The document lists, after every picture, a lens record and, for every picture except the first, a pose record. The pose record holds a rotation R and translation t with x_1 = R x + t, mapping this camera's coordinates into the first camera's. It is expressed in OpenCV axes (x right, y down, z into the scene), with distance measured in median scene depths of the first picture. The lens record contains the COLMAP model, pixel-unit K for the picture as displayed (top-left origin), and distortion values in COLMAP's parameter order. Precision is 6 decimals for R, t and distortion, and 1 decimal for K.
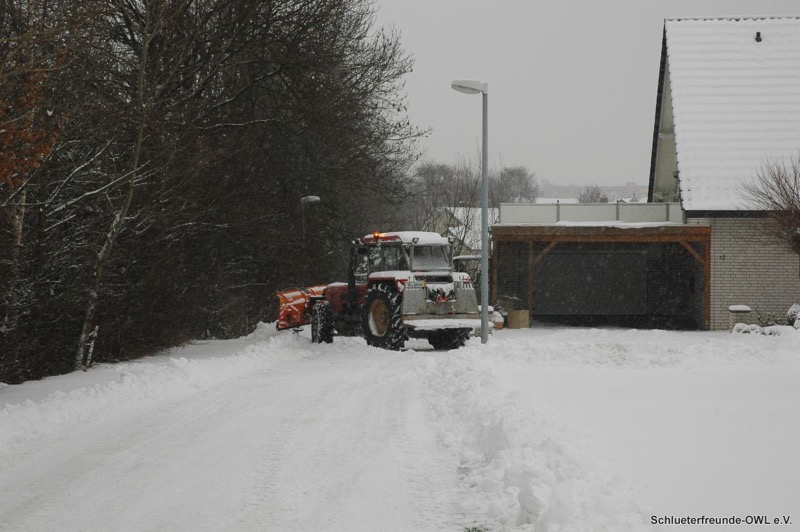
lens RADIAL K [[1823.2, 0, 400.8], [0, 1823.2, 267.1], [0, 0, 1]] dist [0.275257, 0.000000]
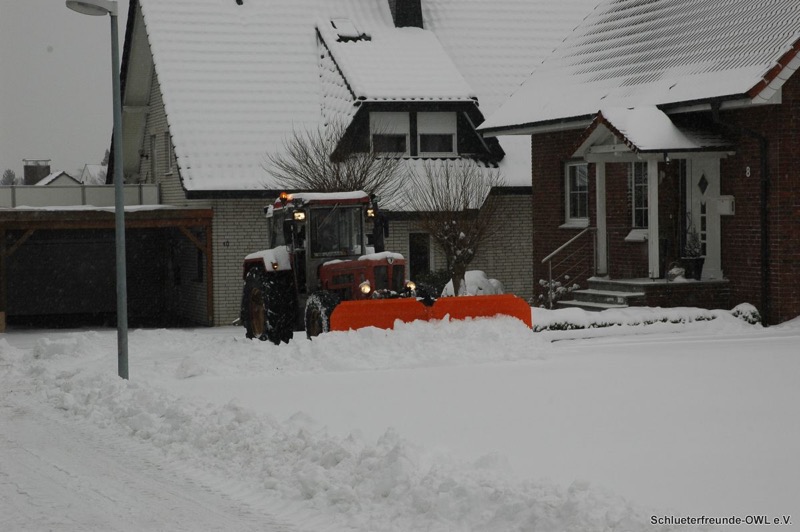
lens RADIAL K [[1789.5, 0, 403.9], [0, 1789.5, 269.8], [0, 0, 1]] dist [0.250057, 0.000000]
pose [[0.930732, -0.027425, 0.364671, -0.062074], [0.025323, 0.999624, 0.010544, 0.000413], [-0.364823, -0.000579, 0.931077, 0.164605]]
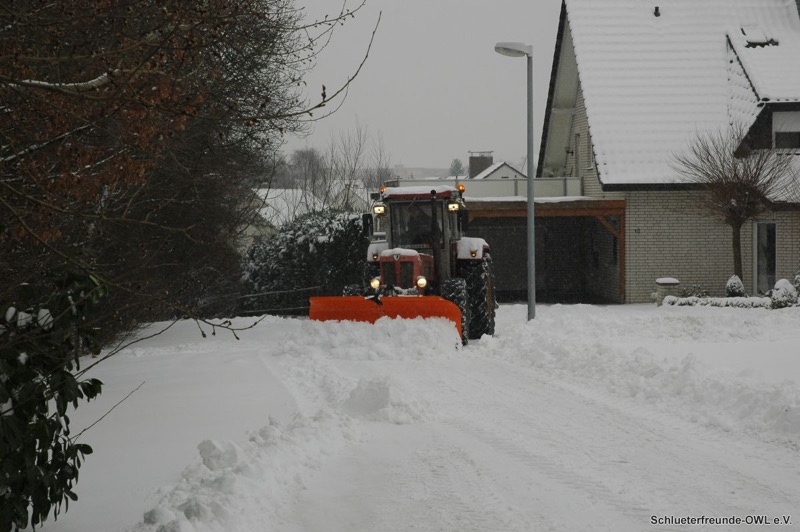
lens RADIAL K [[1789.5, 0, 400.4], [0, 1789.5, 264.3], [0, 0, 1]] dist [0.250057, 0.000000]
pose [[0.991728, -0.014422, 0.127546, -0.079361], [0.013280, 0.999864, 0.009794, 0.001742], [-0.127670, -0.008019, 0.991784, 0.045252]]
